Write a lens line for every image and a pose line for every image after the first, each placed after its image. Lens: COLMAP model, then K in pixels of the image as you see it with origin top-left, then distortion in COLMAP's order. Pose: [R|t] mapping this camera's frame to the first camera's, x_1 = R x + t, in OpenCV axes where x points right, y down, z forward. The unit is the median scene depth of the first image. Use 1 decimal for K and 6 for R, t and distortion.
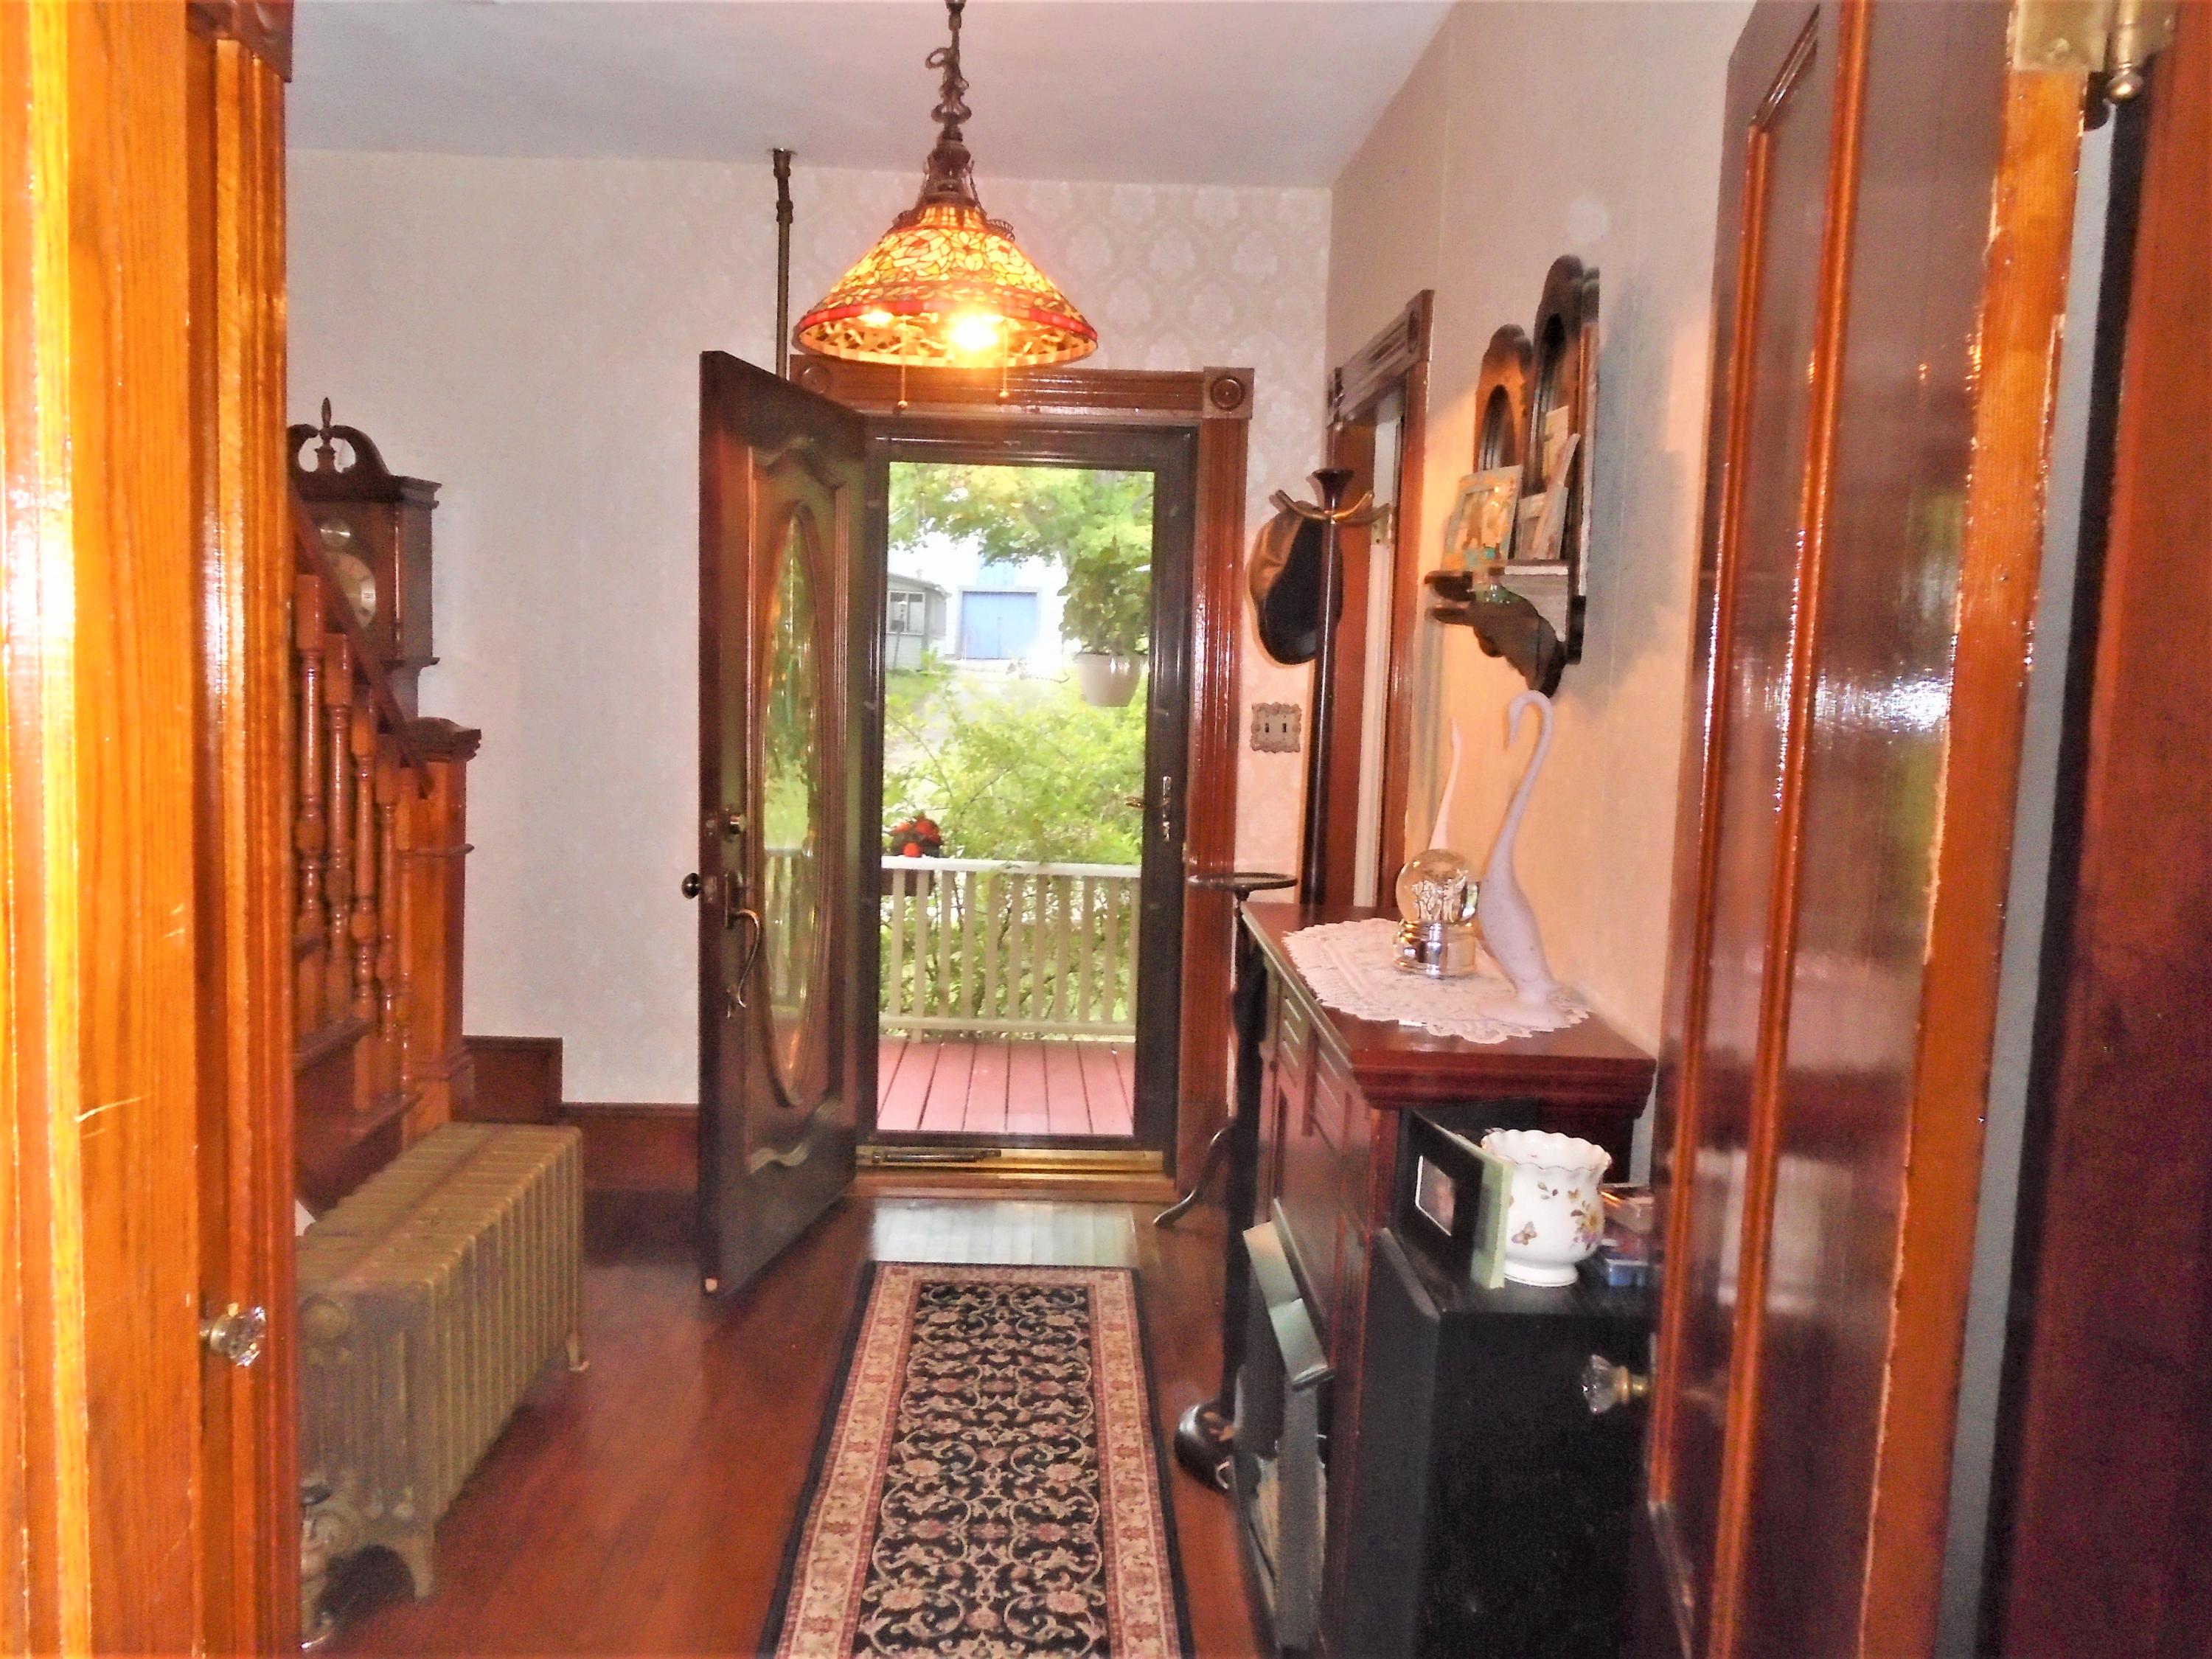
lens RADIAL K [[1707.3, 0, 1106.0], [0, 1707.3, 829.5], [0, 0, 1]] dist [-0.011262, -0.004640]
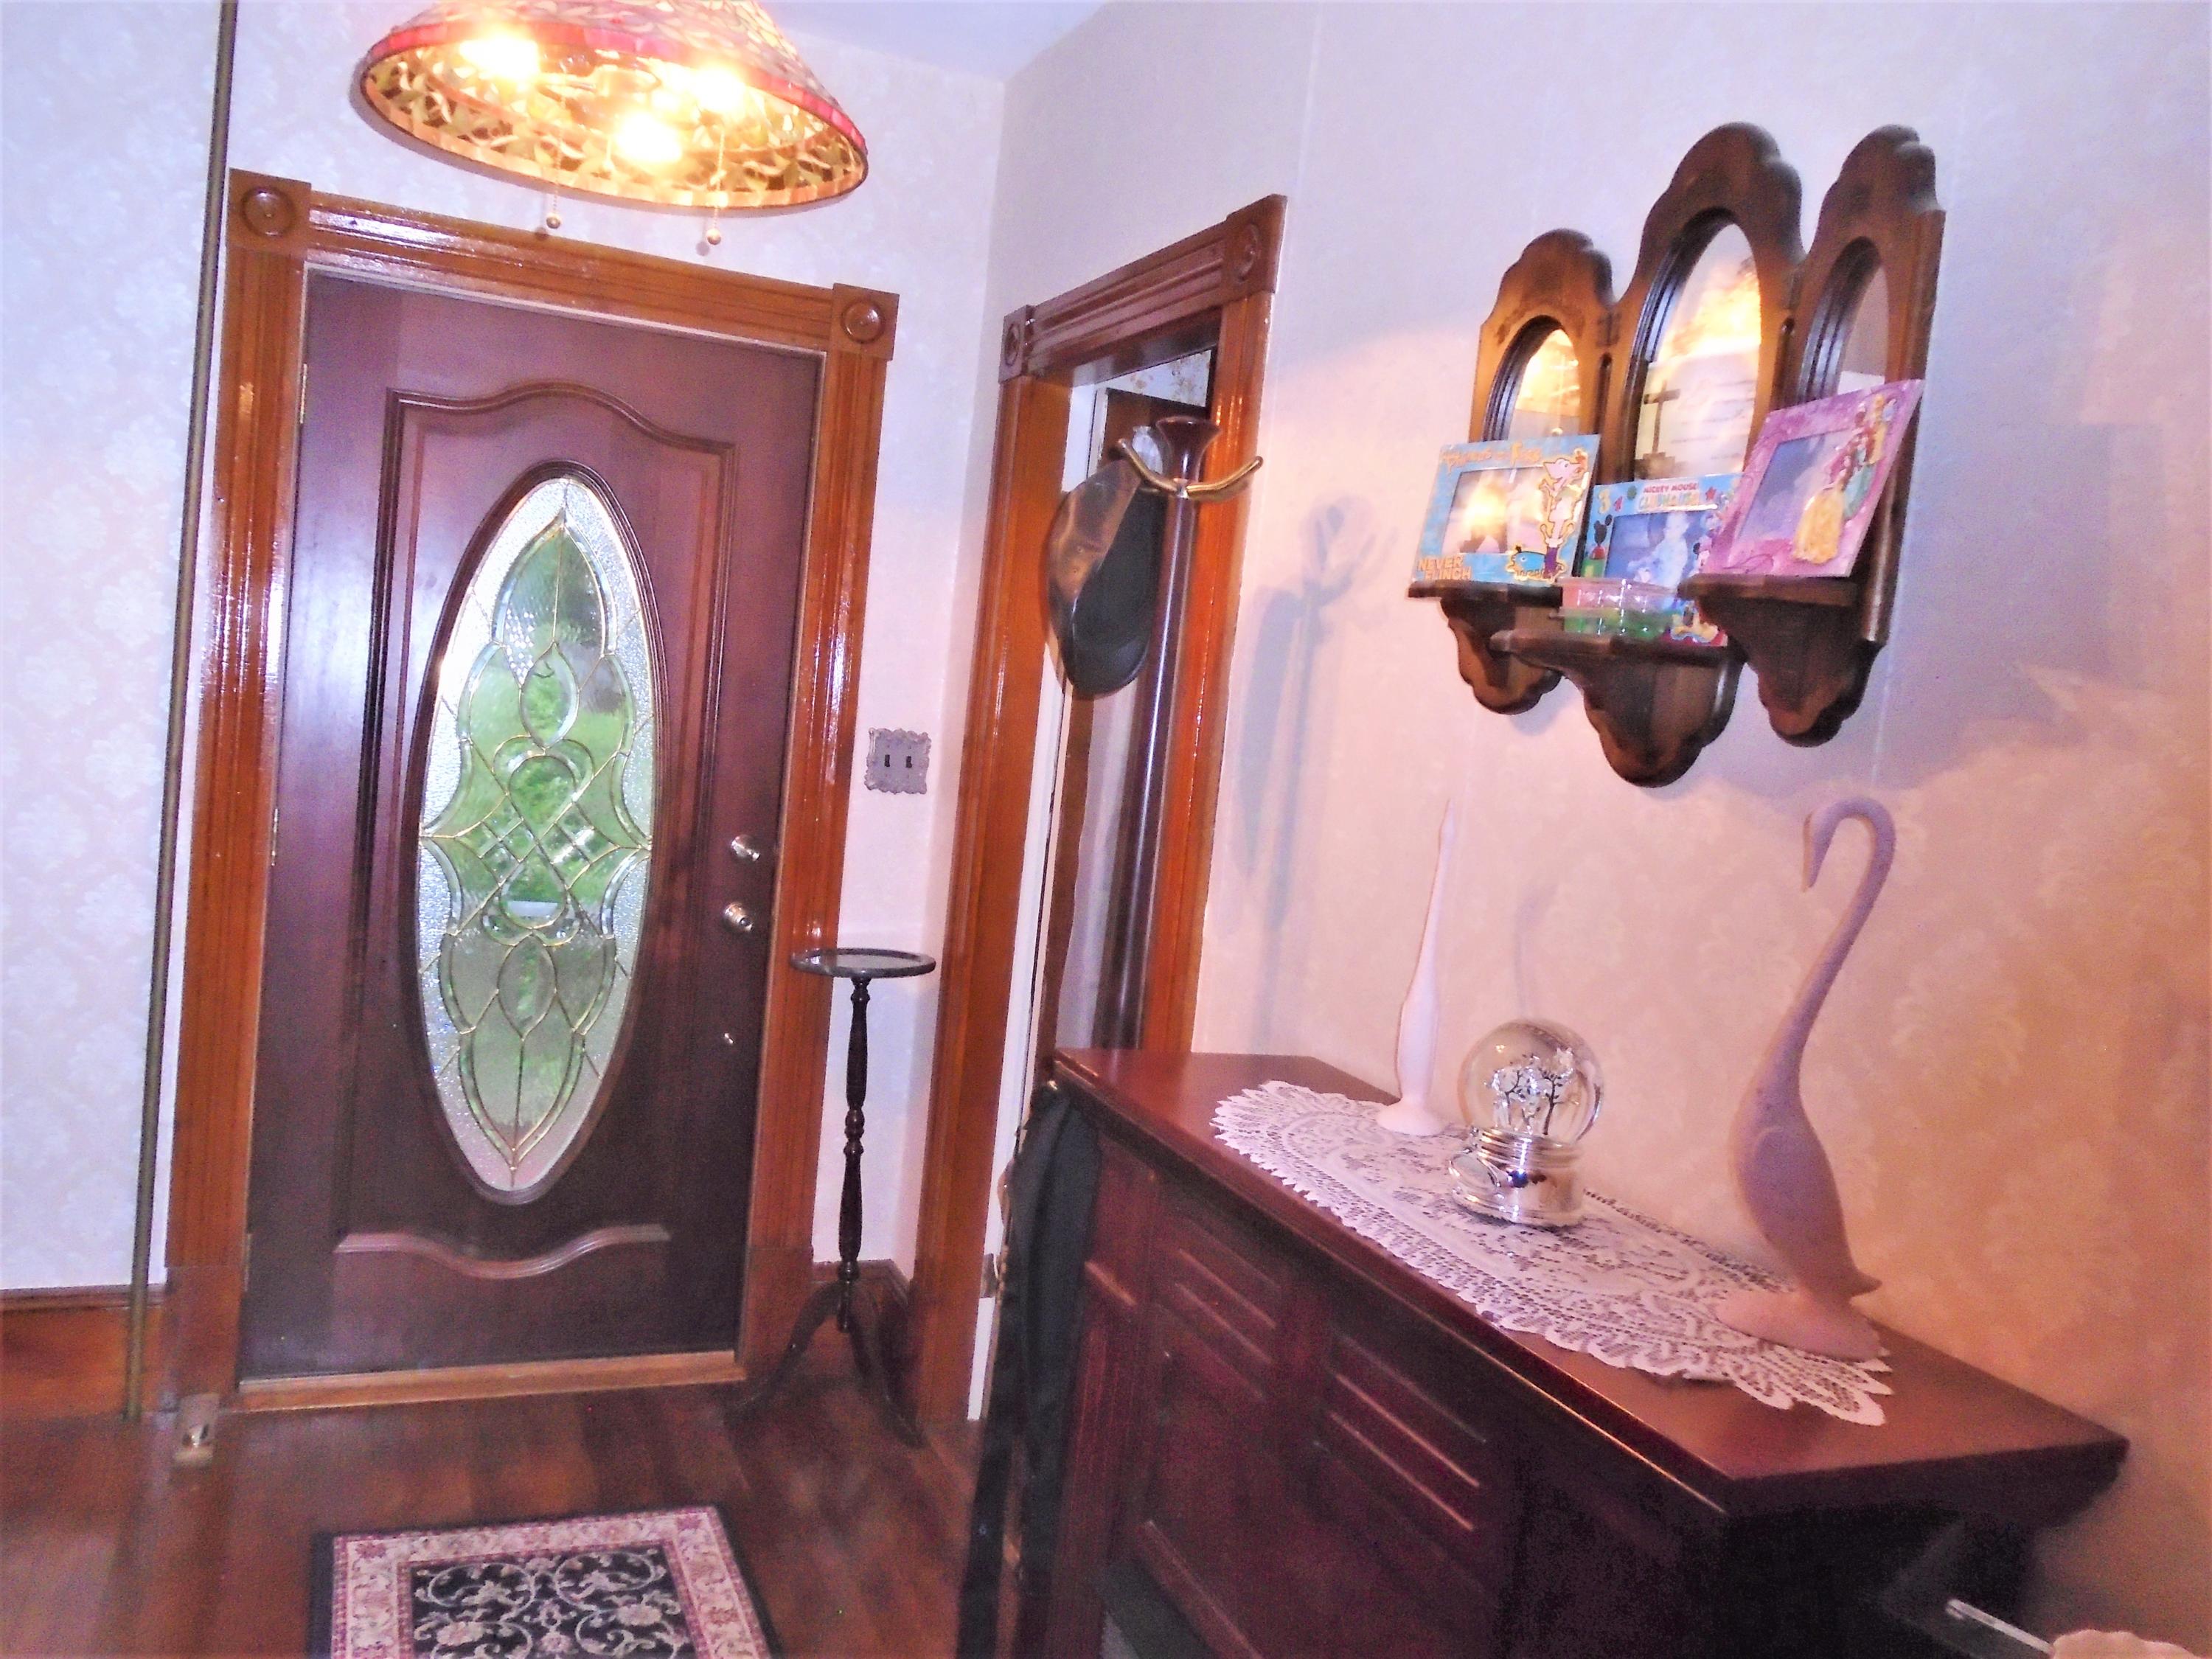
lens RADIAL K [[1707.3, 0, 1106.0], [0, 1707.3, 829.5], [0, 0, 1]] dist [-0.011262, -0.004640]
pose [[0.928558, 0.038323, 0.369203, -0.115274], [-0.036542, 0.999262, -0.011817, -0.027374], [-0.369384, -0.002519, 0.929274, 0.286161]]
